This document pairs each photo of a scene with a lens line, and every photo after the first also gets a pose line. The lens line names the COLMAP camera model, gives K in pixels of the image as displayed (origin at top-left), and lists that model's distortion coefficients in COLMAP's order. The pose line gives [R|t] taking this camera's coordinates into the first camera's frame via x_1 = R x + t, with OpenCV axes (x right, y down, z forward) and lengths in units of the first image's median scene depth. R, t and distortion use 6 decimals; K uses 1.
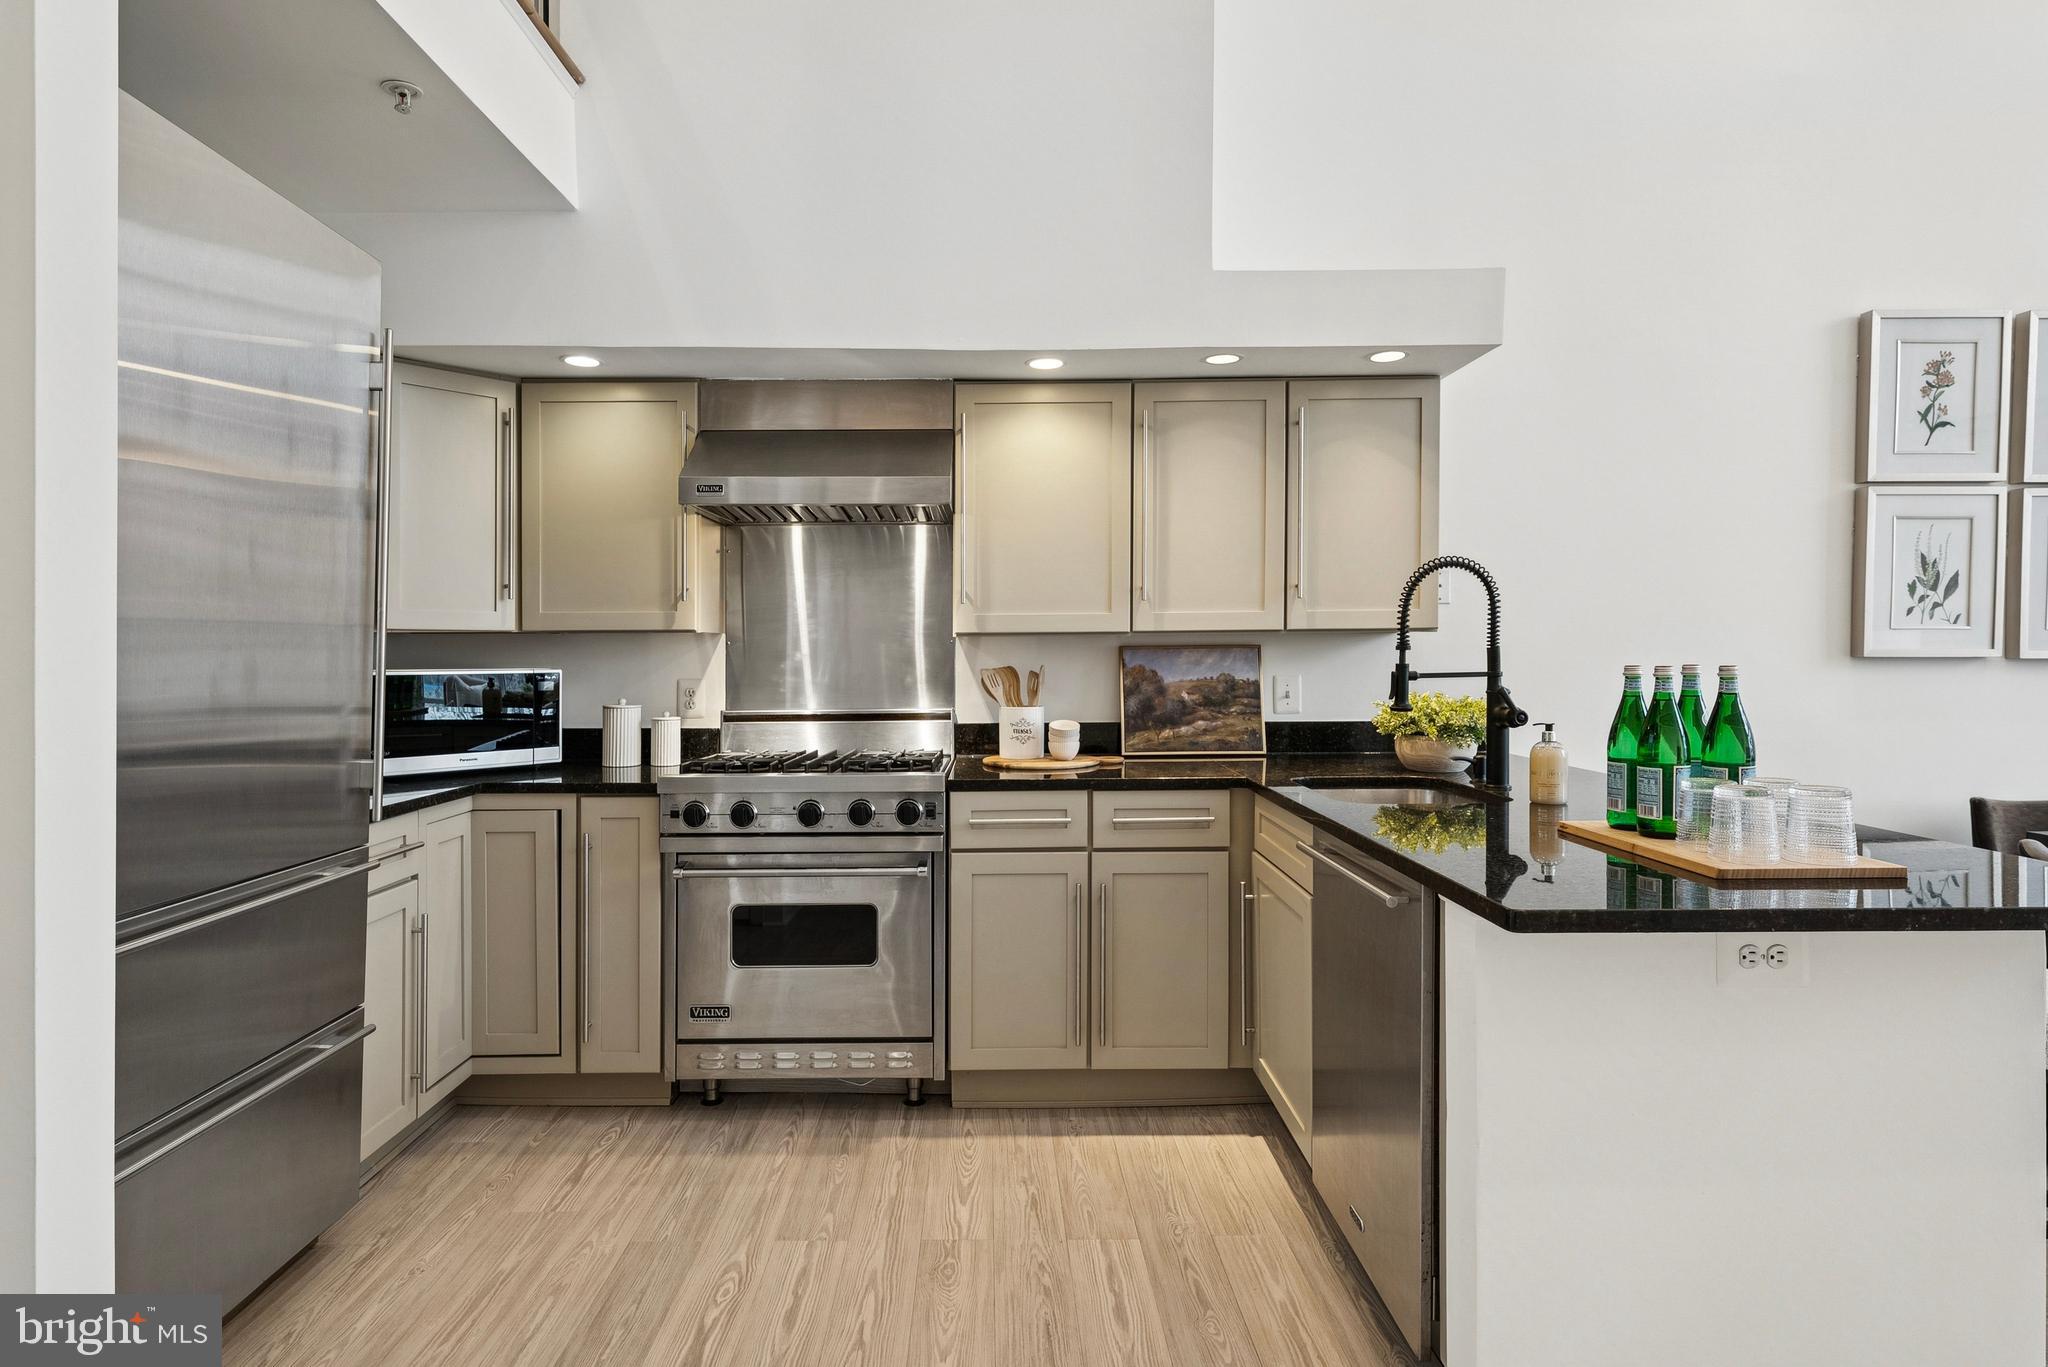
lens RADIAL K [[1084.6, 0, 1011.0], [0, 1084.6, 672.3], [0, 0, 1]] dist [0.010499, 0.000127]
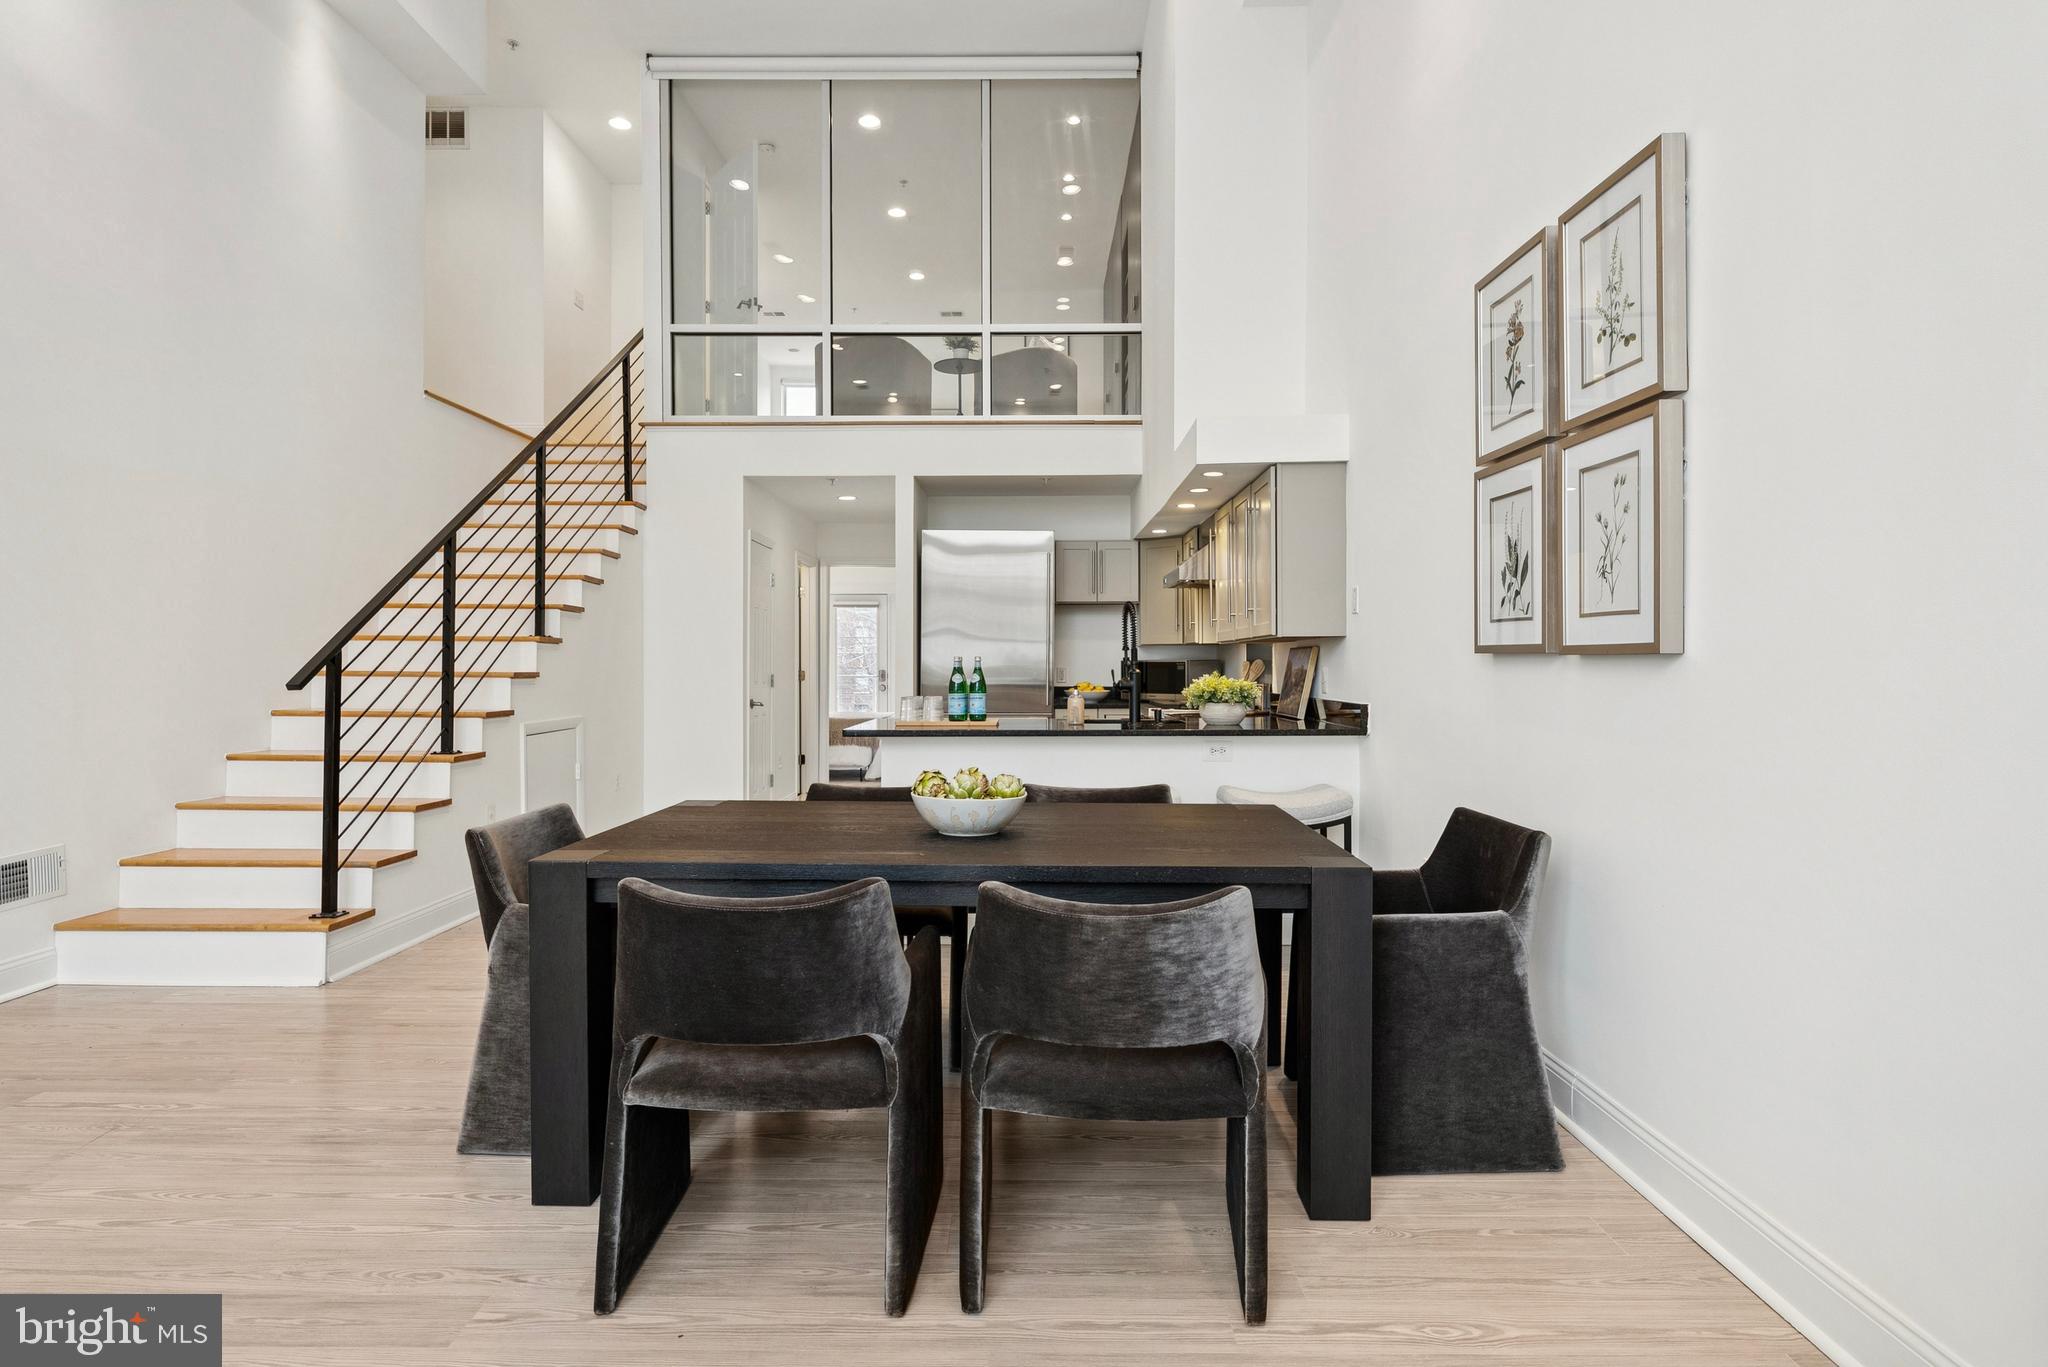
lens RADIAL K [[1084.6, 0, 1019.9], [0, 1084.6, 669.9], [0, 0, 1]] dist [0.010499, 0.000127]
pose [[-0.007802, 0.011649, -0.999902, 1.833160], [-0.018452, 0.999760, 0.011792, -0.003945], [0.999799, 0.018542, -0.007585, 0.656270]]
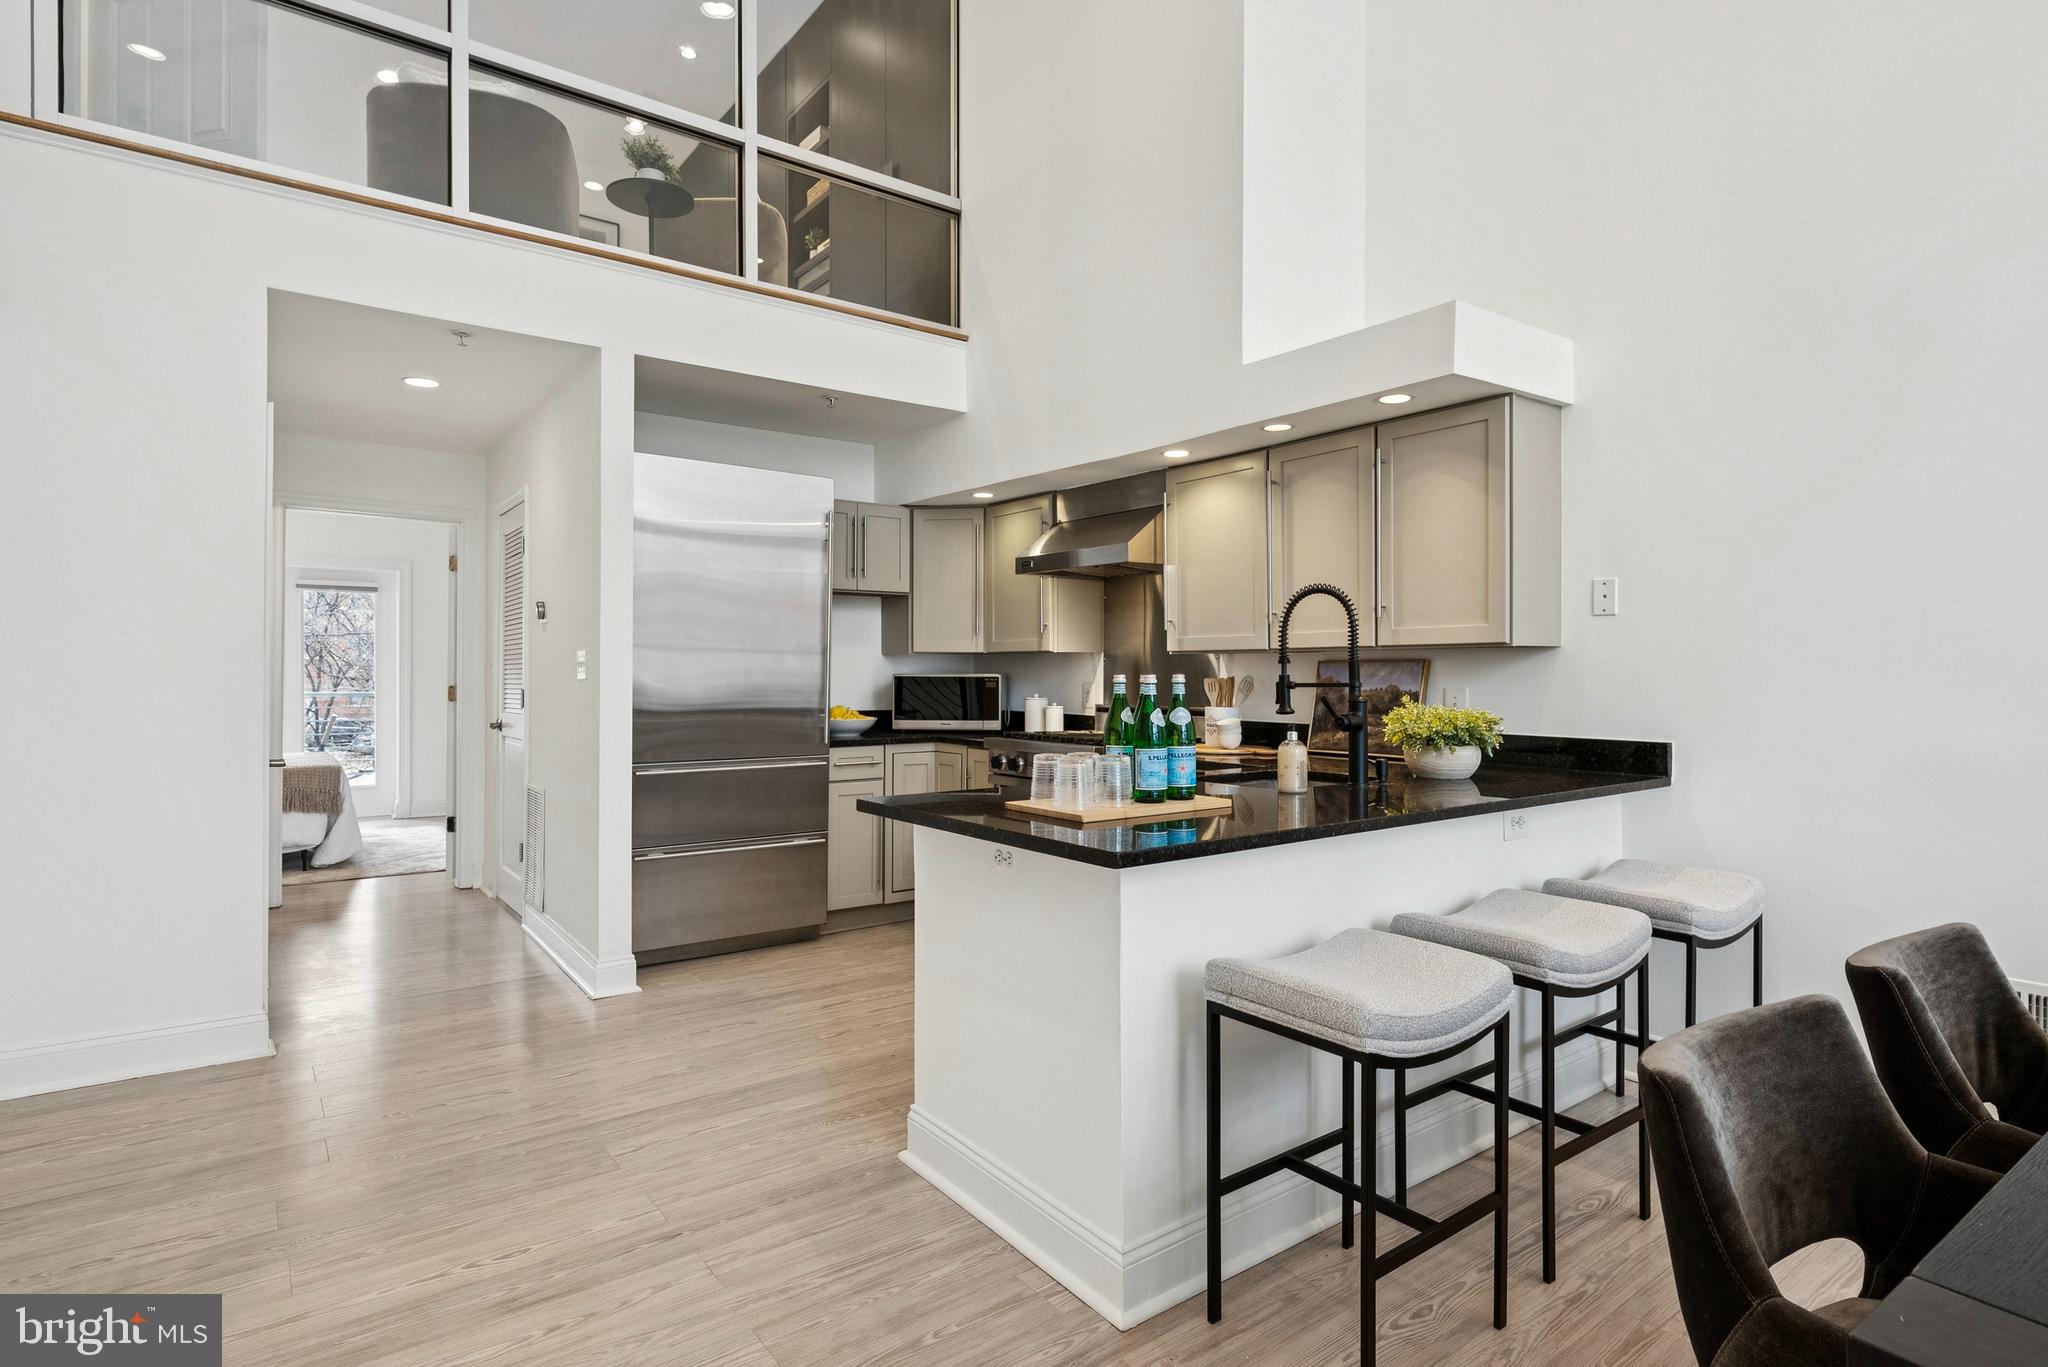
lens RADIAL K [[1035.7, 0, 1020.2], [0, 1035.7, 676.8], [0, 0, 1]] dist [0.000909, 0.003499]
pose [[0.600567, 0.011091, -0.799497, 0.872843], [-0.018866, 0.999822, -0.000301, 0.000247], [0.799352, 0.015264, 0.600670, 0.059411]]
